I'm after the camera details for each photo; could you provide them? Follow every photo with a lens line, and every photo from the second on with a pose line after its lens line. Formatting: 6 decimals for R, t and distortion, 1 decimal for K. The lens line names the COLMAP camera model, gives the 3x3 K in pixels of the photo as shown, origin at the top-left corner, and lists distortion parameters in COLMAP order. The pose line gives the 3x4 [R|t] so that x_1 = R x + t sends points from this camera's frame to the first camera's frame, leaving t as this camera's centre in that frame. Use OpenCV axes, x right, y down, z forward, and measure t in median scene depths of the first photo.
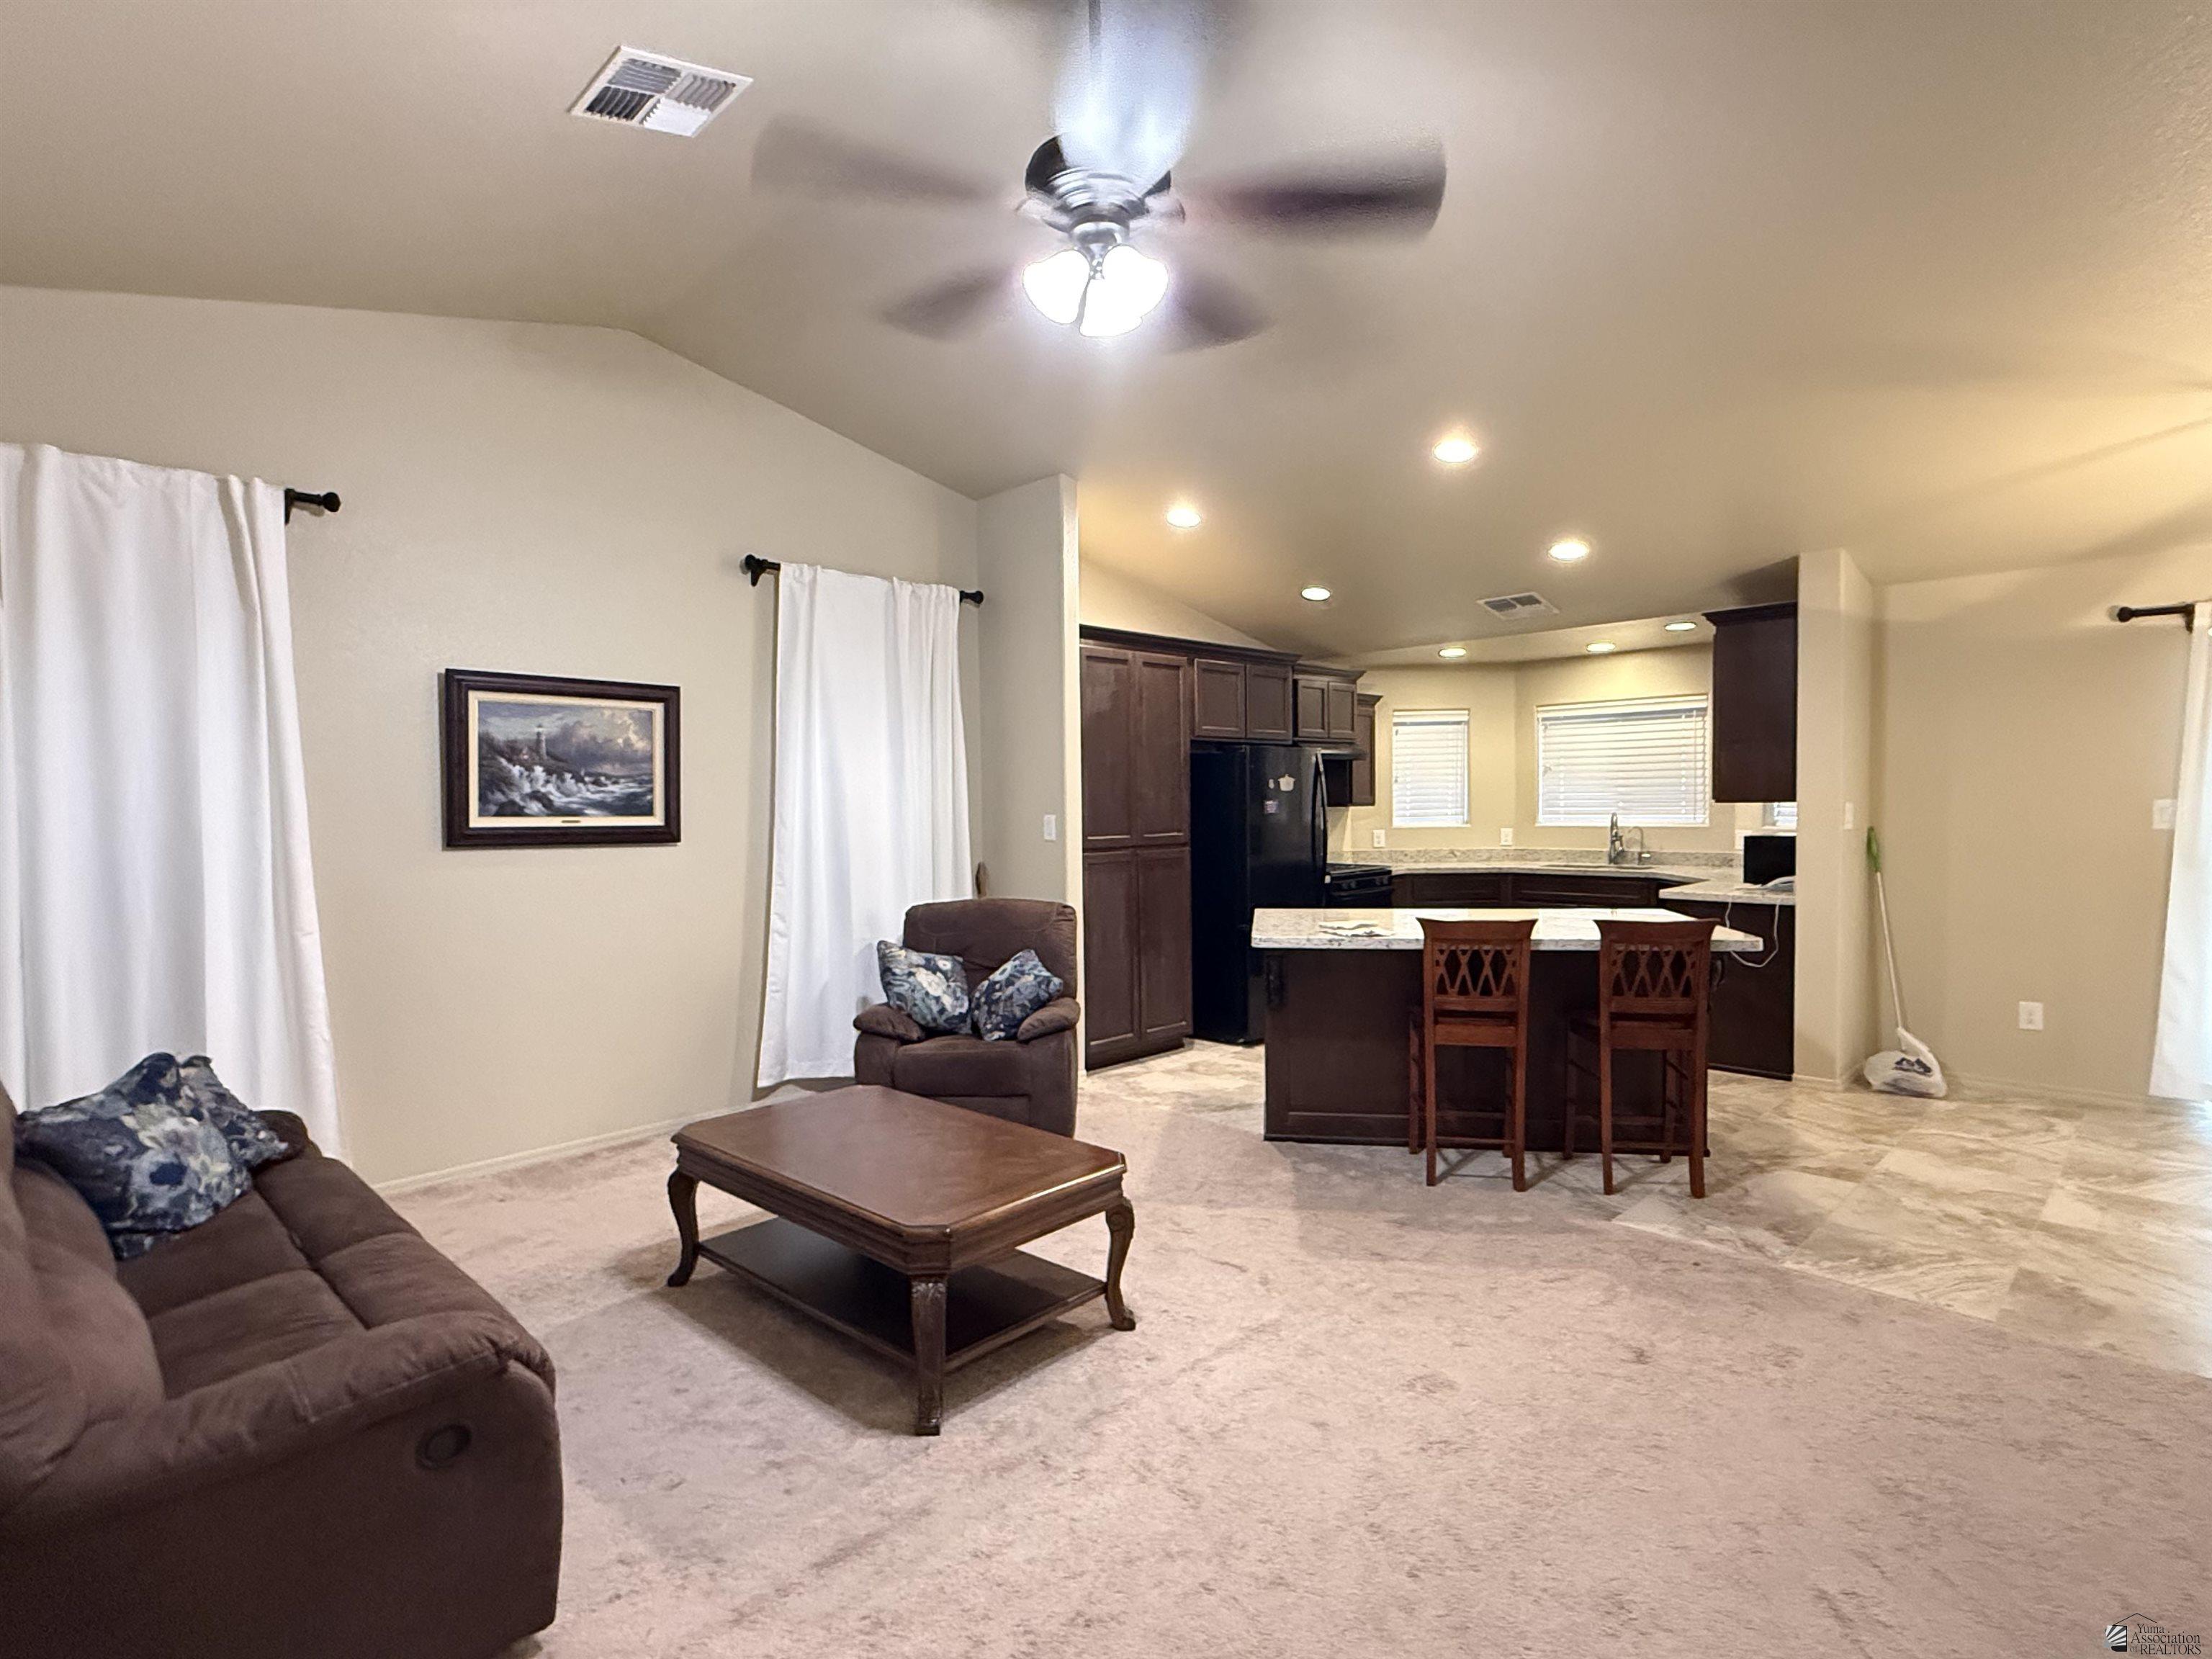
lens RADIAL K [[1110.6, 0, 1096.8], [0, 1110.6, 839.1], [0, 0, 1]] dist [-0.005710, 0.002579]
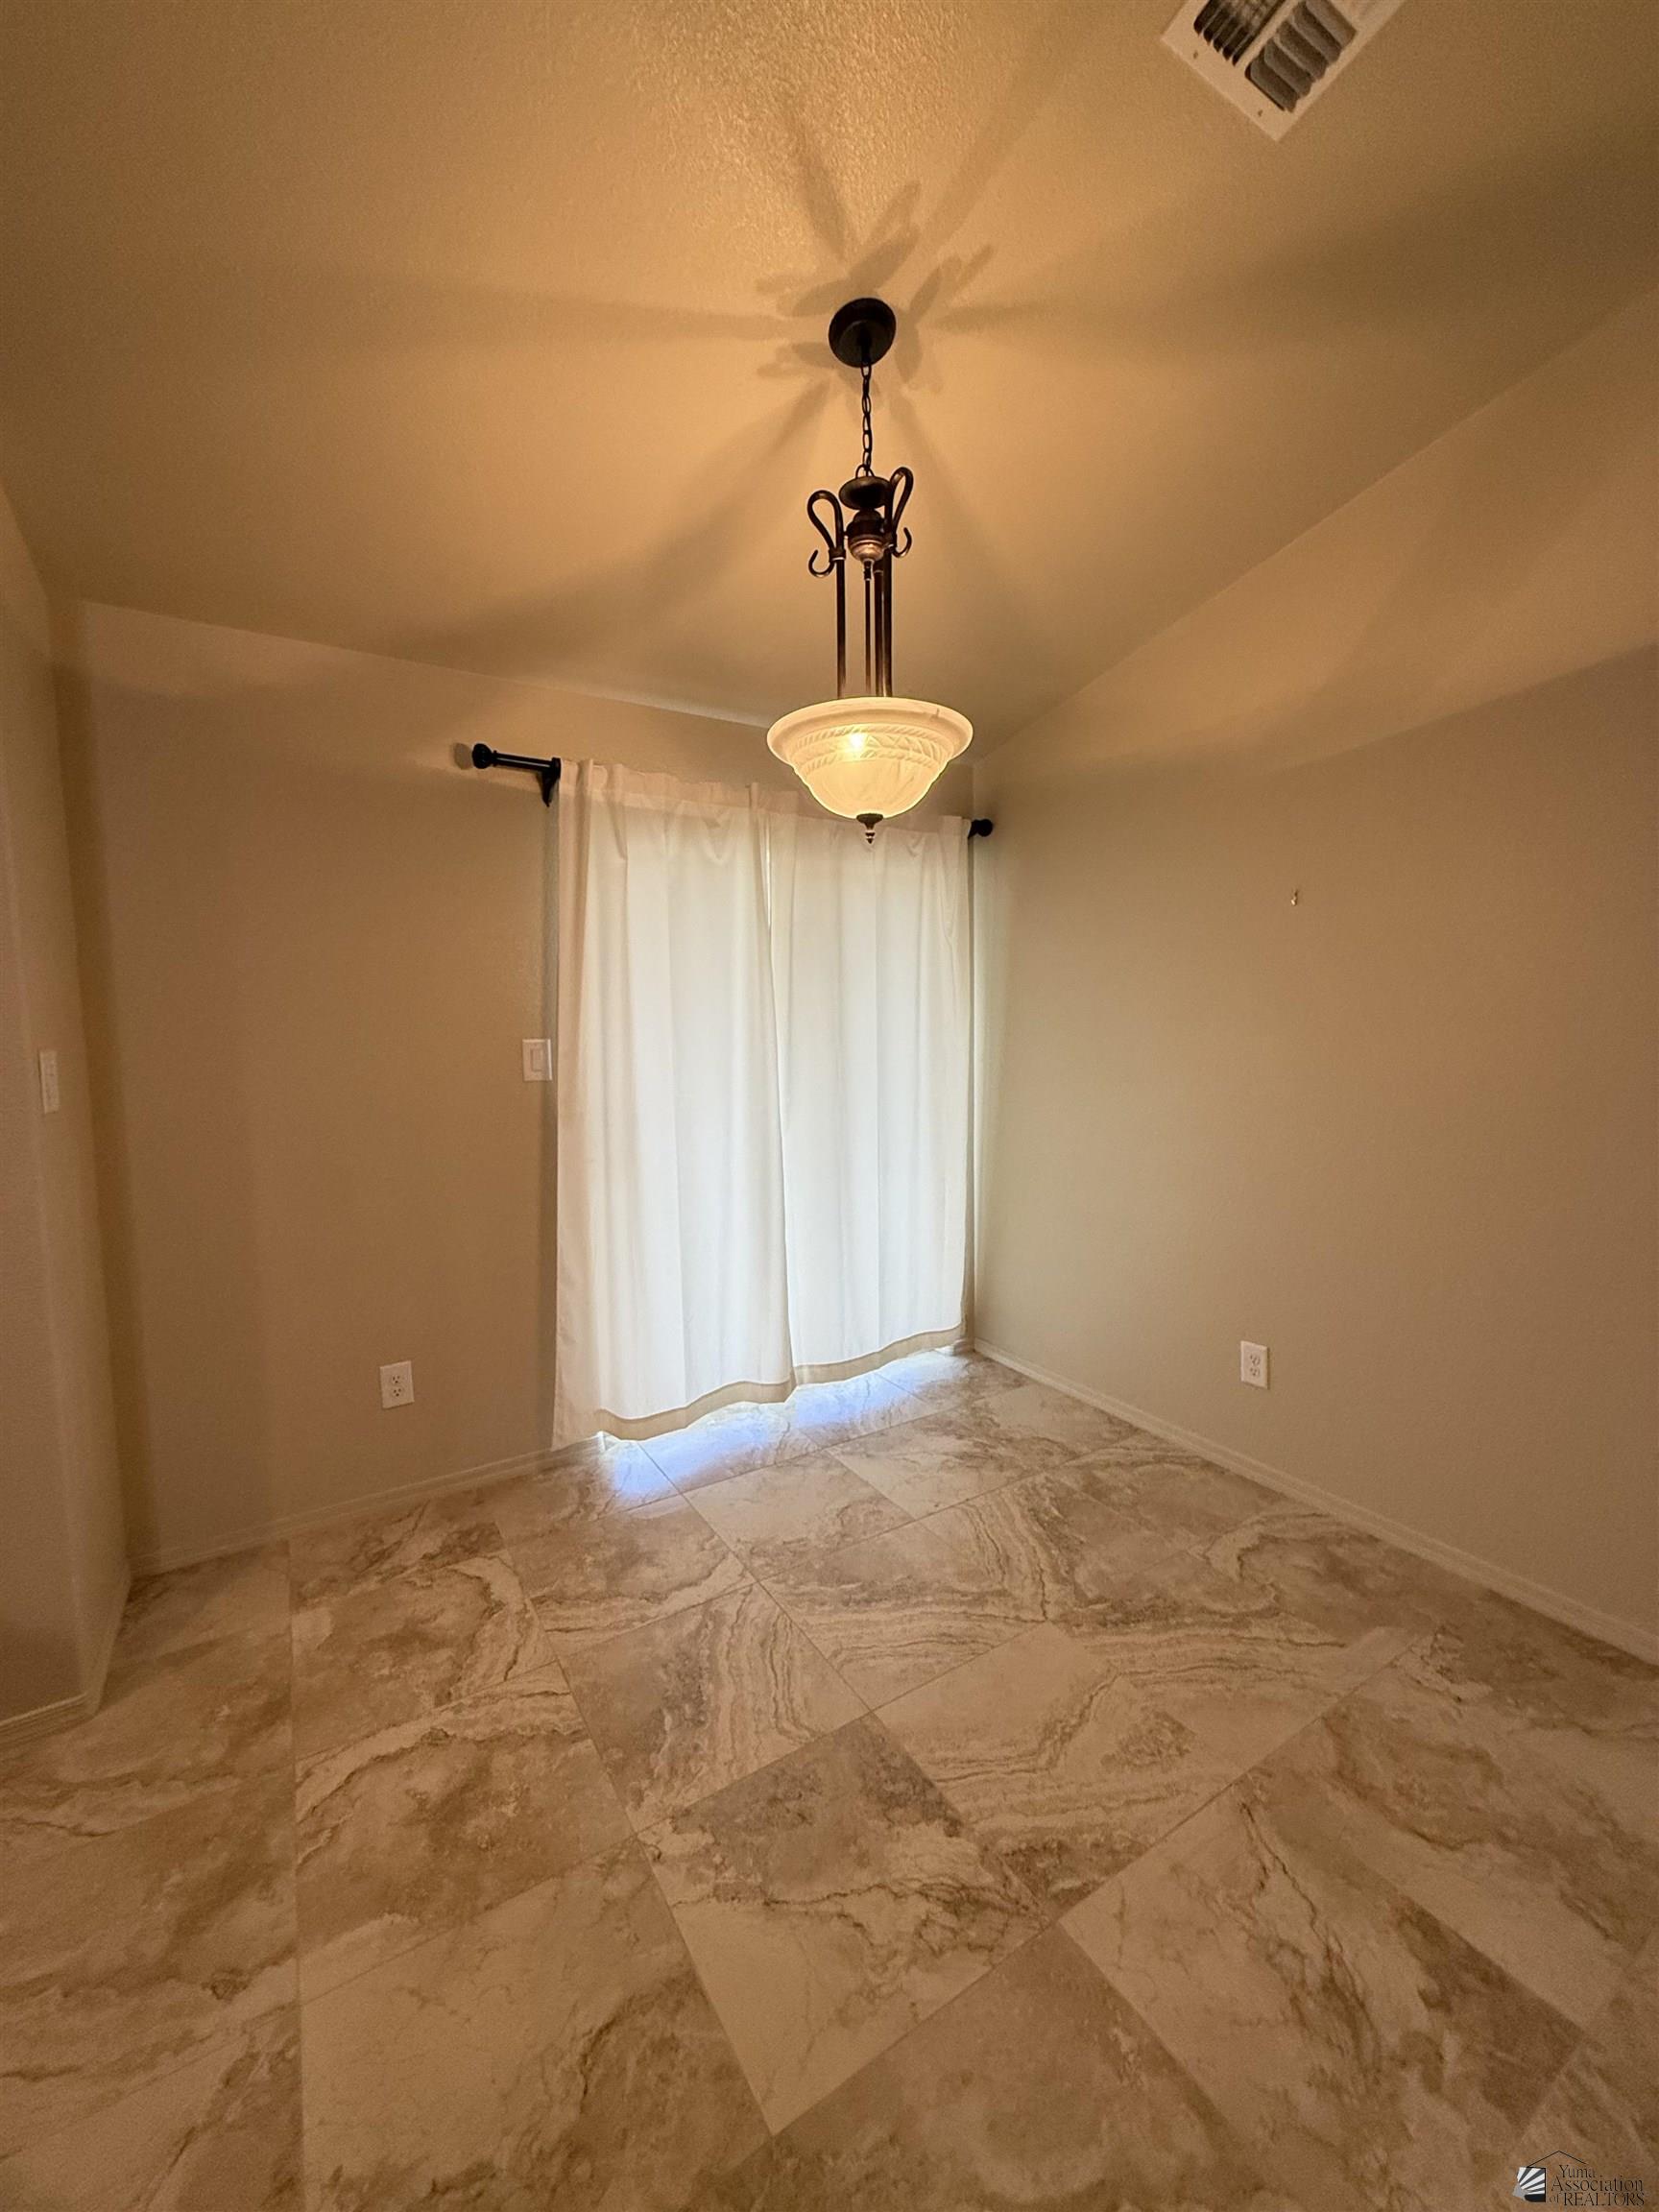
lens RADIAL K [[879.4, 0, 821.9], [0, 879.4, 1099.1], [0, 0, 1]] dist [0.003735, 0.000168]
pose [[0.217689, -0.070450, 0.973472, 0.546068], [0.051070, 0.996847, 0.060721, -0.026941], [-0.974681, 0.036497, 0.220601, 0.843885]]
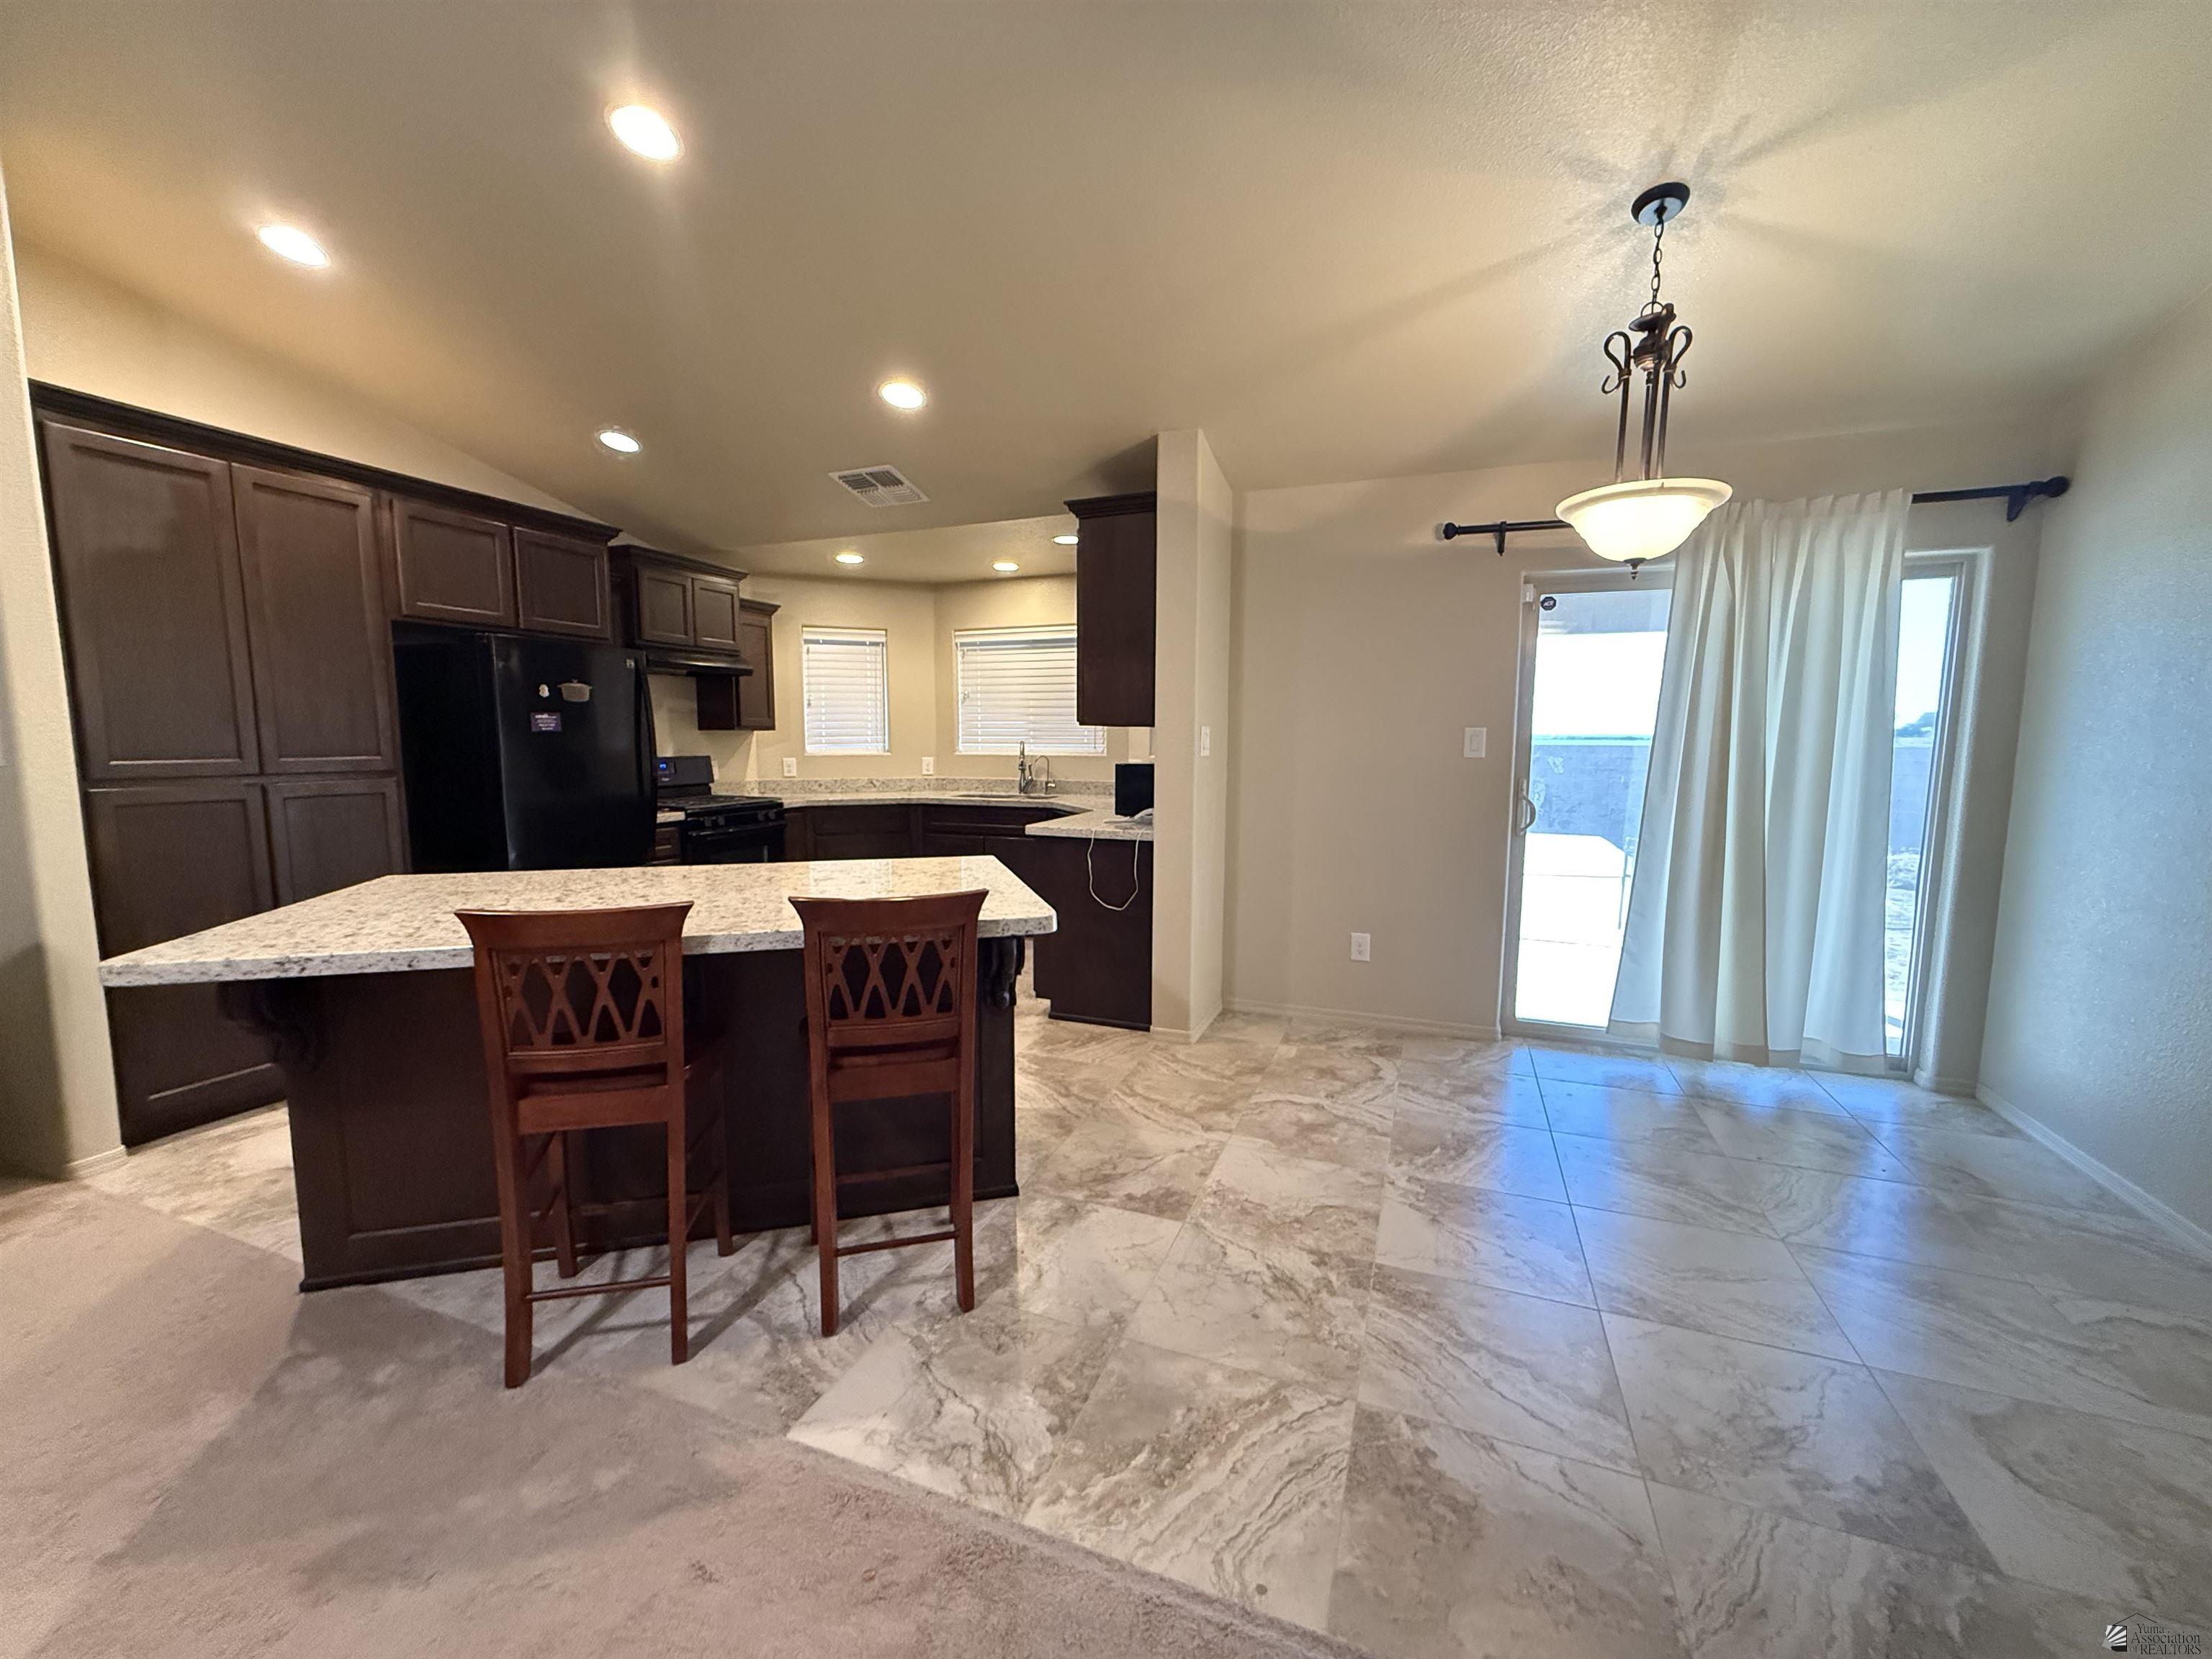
lens RADIAL K [[879.4, 0, 1098.4], [0, 879.4, 832.2], [0, 0, 1]] dist [0.003735, 0.000168]
pose [[0.911655, -0.027911, 0.410009, 0.405090], [-0.001106, 0.997521, 0.070366, 0.003530], [-0.410956, -0.064603, 0.909363, 0.506517]]
